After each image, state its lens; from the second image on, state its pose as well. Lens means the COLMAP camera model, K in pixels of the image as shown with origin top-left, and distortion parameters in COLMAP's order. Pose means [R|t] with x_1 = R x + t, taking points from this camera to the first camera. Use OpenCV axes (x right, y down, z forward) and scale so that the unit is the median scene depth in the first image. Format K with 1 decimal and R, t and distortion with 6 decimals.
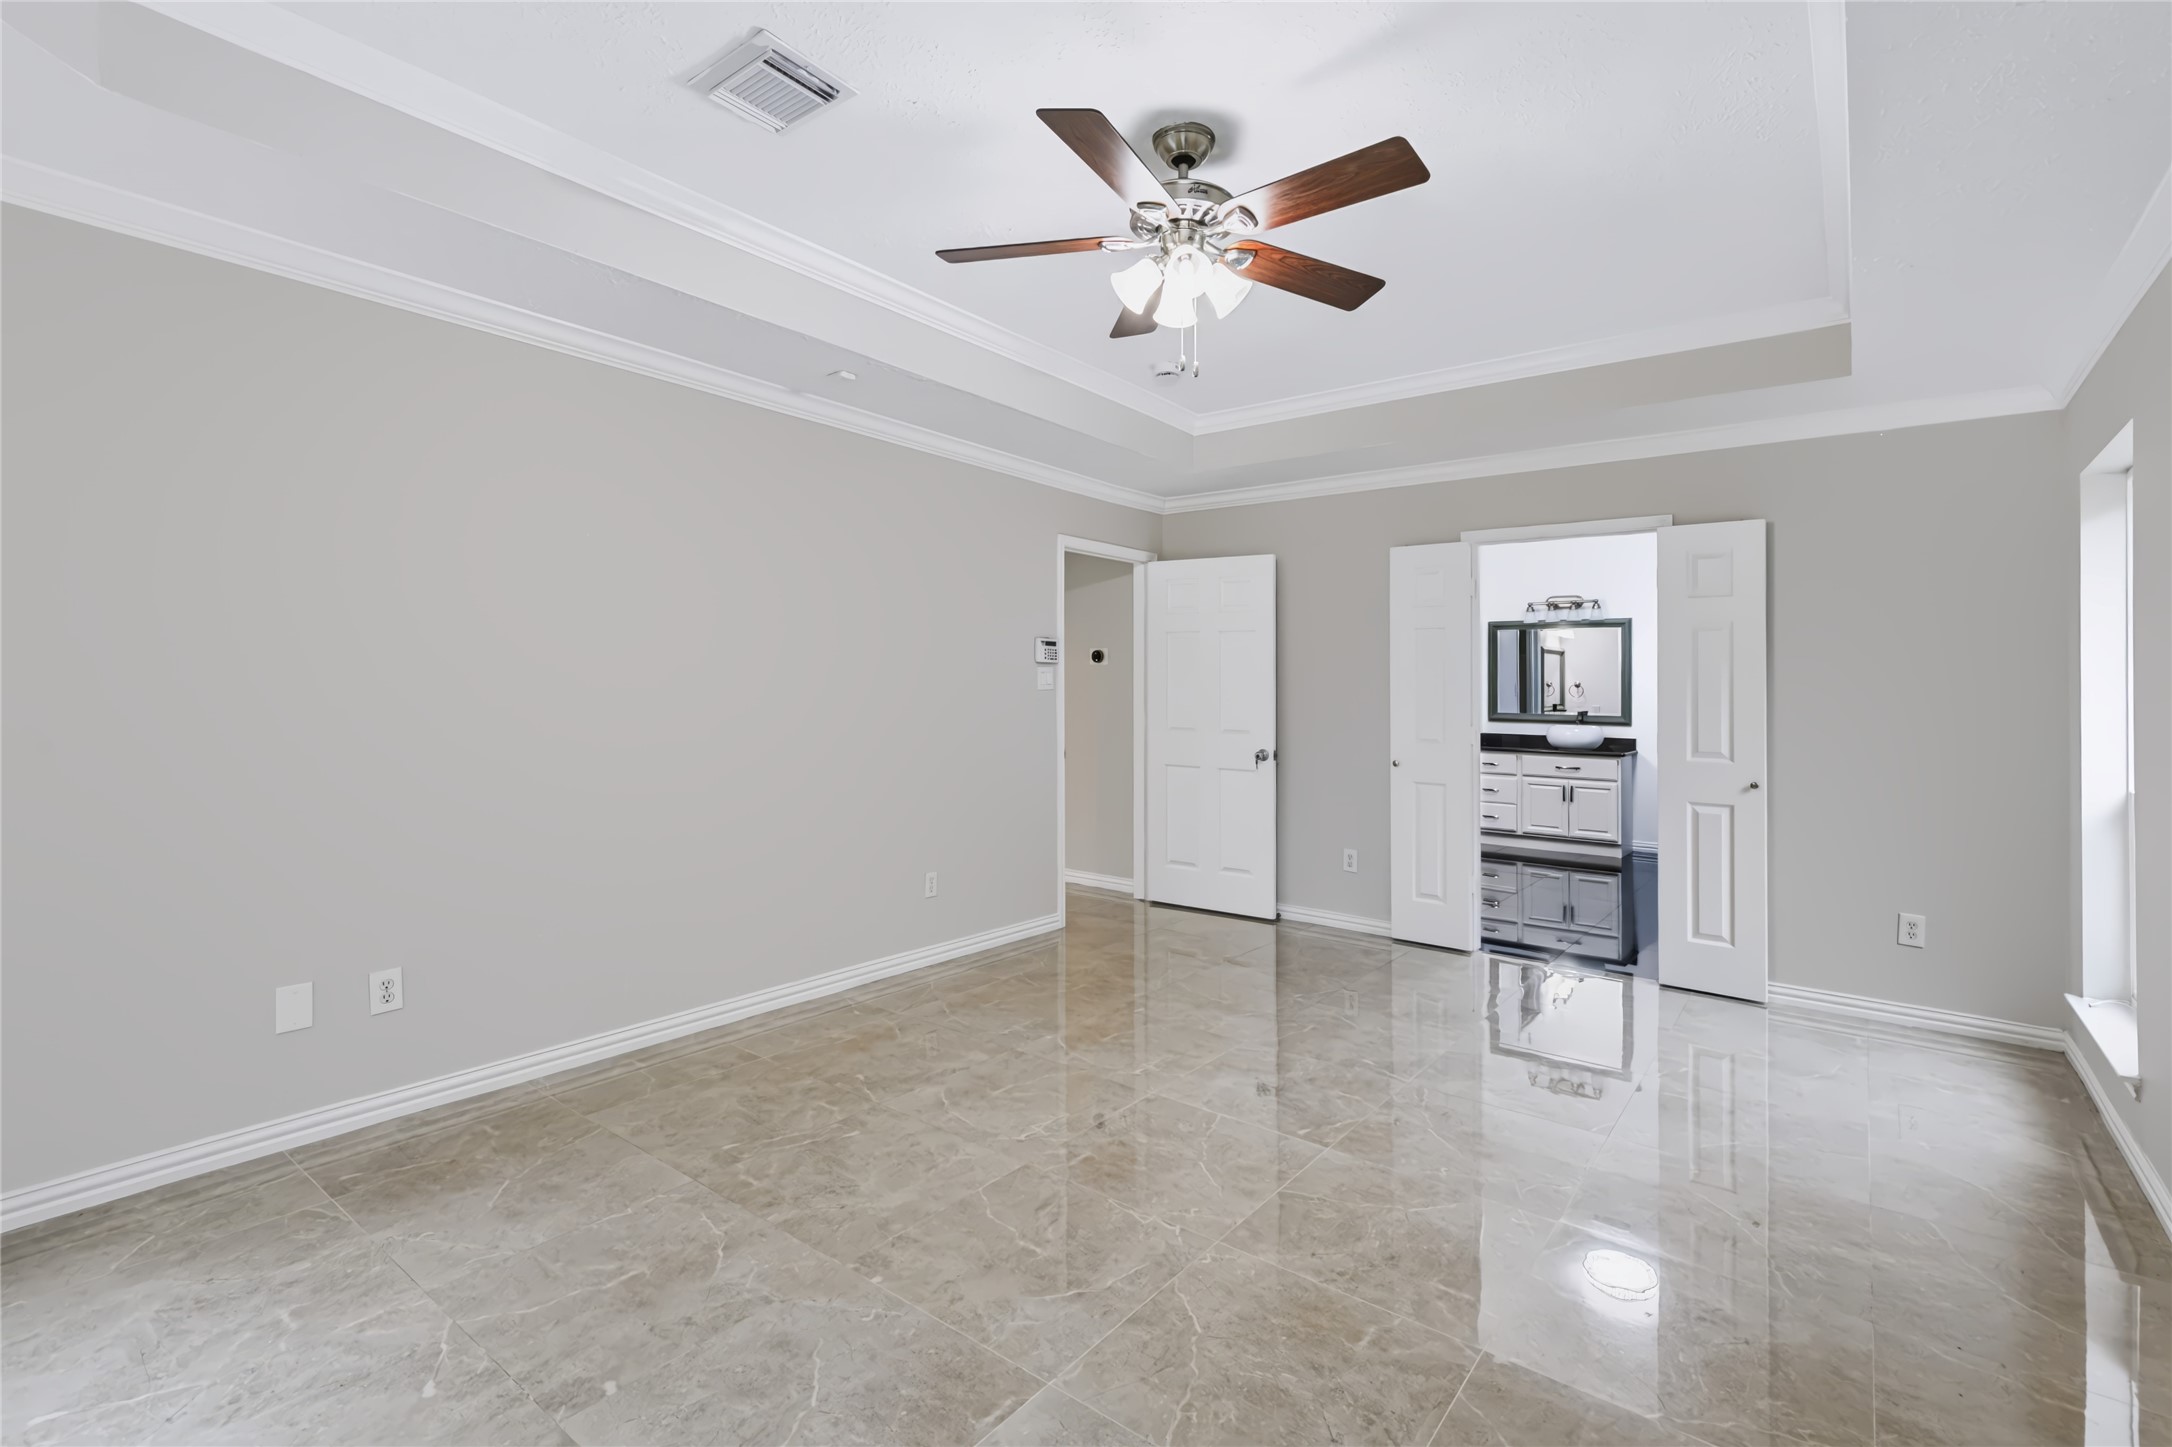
lens RADIAL K [[981.9, 0, 1087.0], [0, 981.9, 669.5], [0, 0, 1]] dist [0.006944, -0.005058]
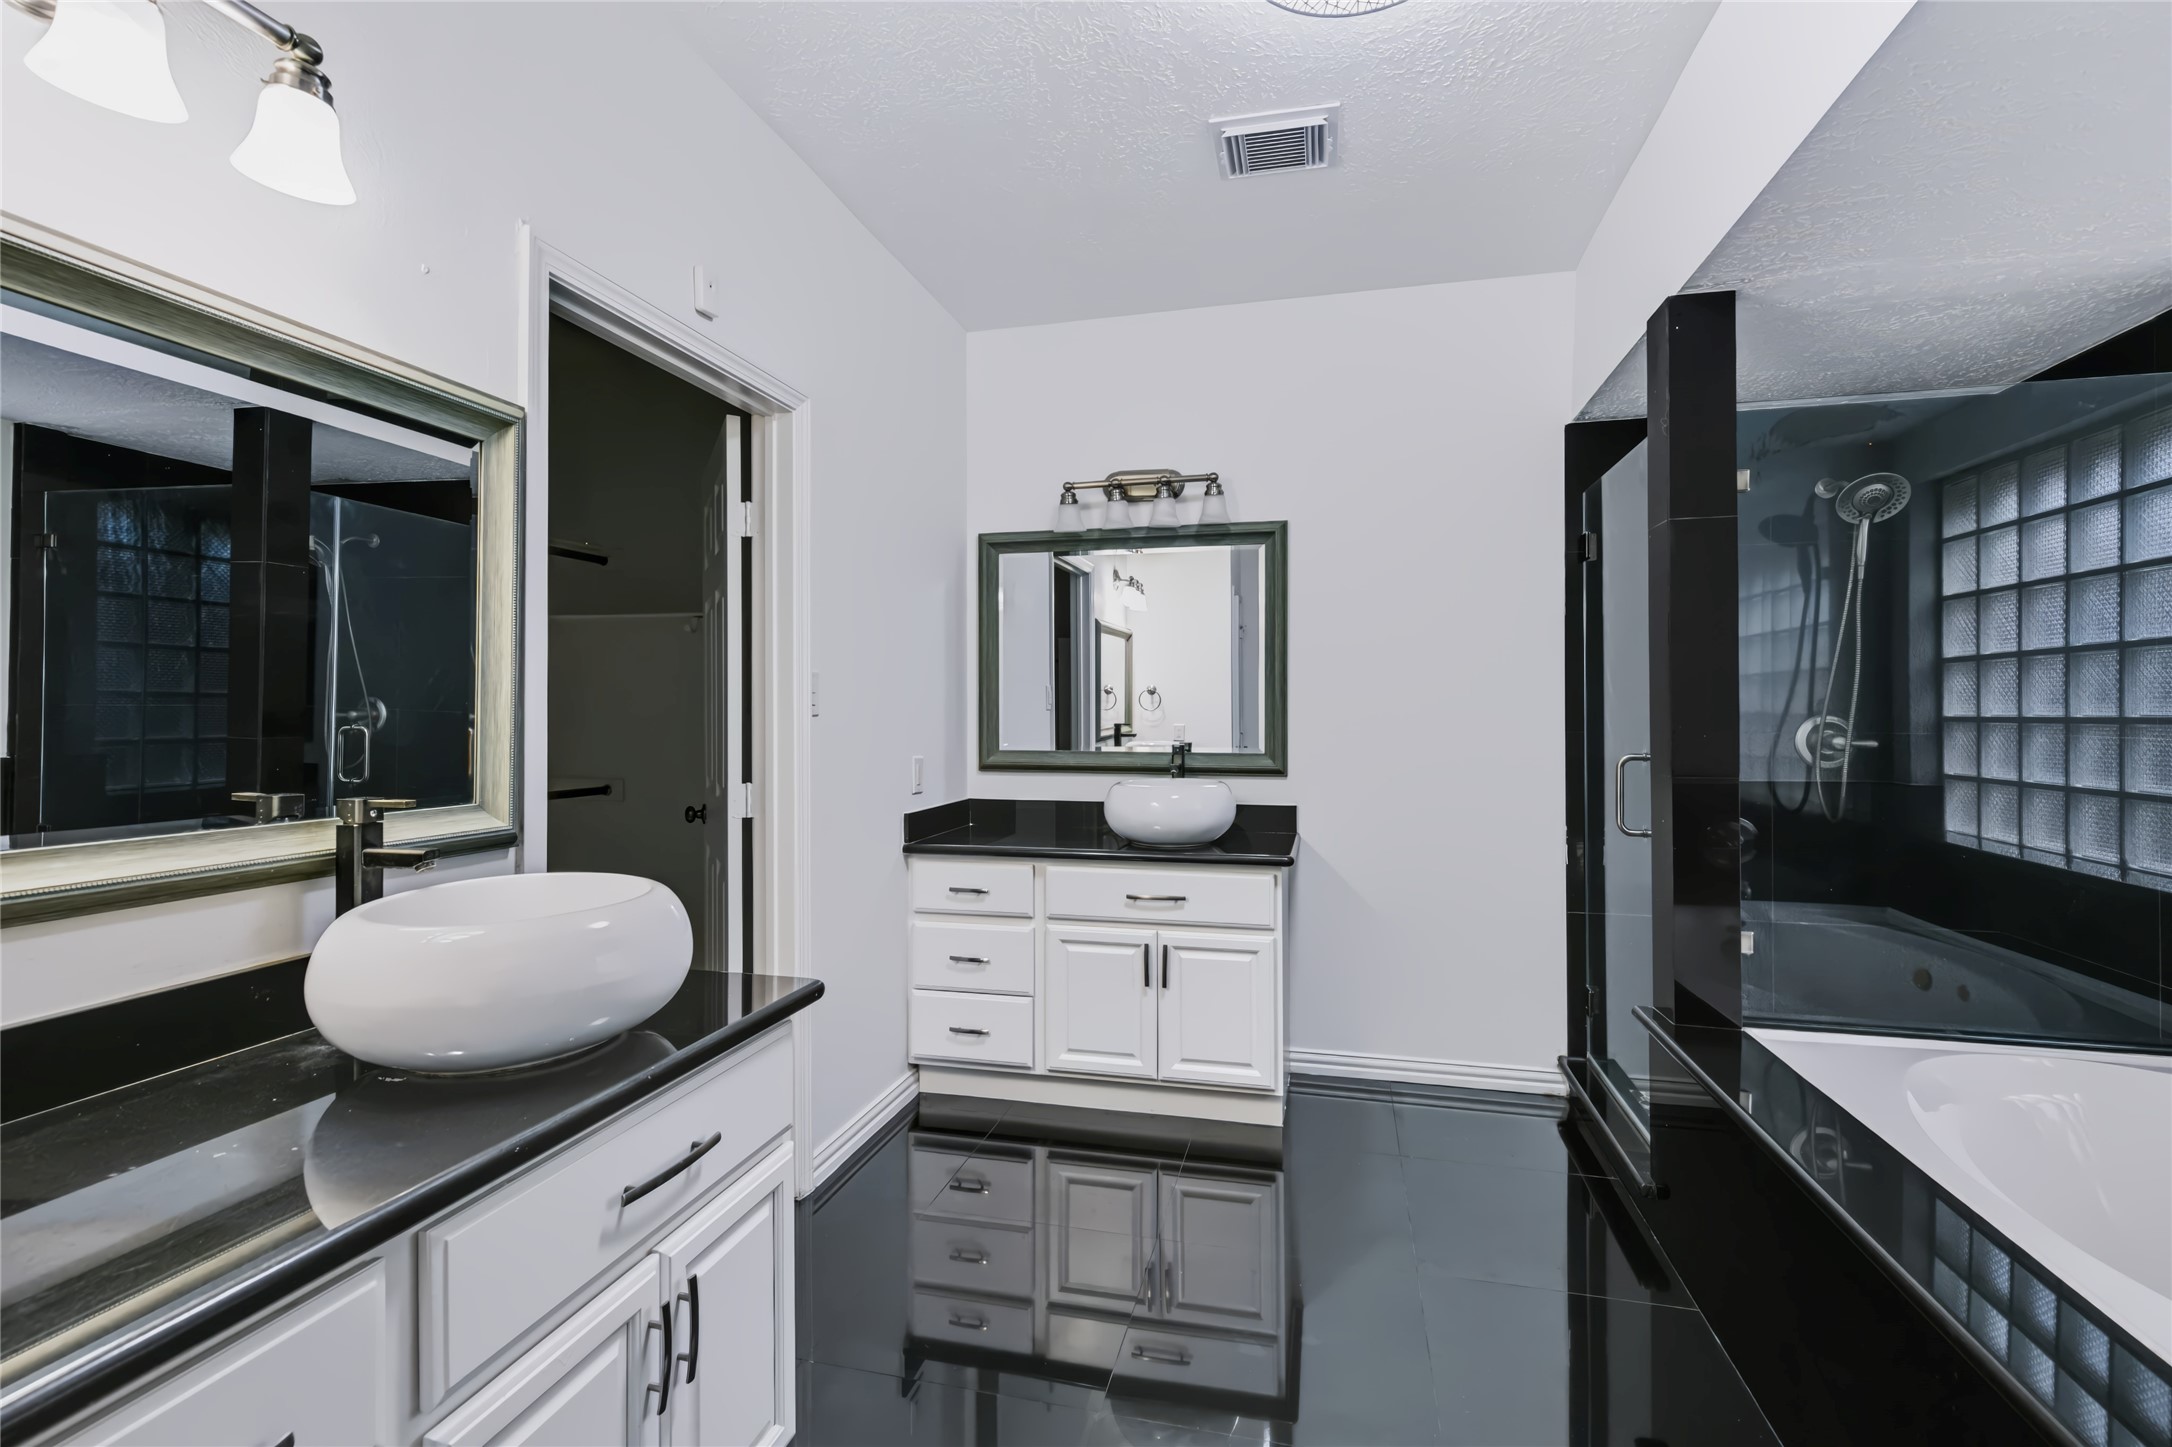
lens RADIAL K [[981.9, 0, 1088.9], [0, 981.9, 720.0], [0, 0, 1]] dist [0.006944, -0.005058]
pose [[0.912582, -0.014355, 0.408642, 0.300069], [0.001256, 0.999477, 0.032307, 0.018961], [-0.408892, -0.028969, 0.912123, 0.642011]]
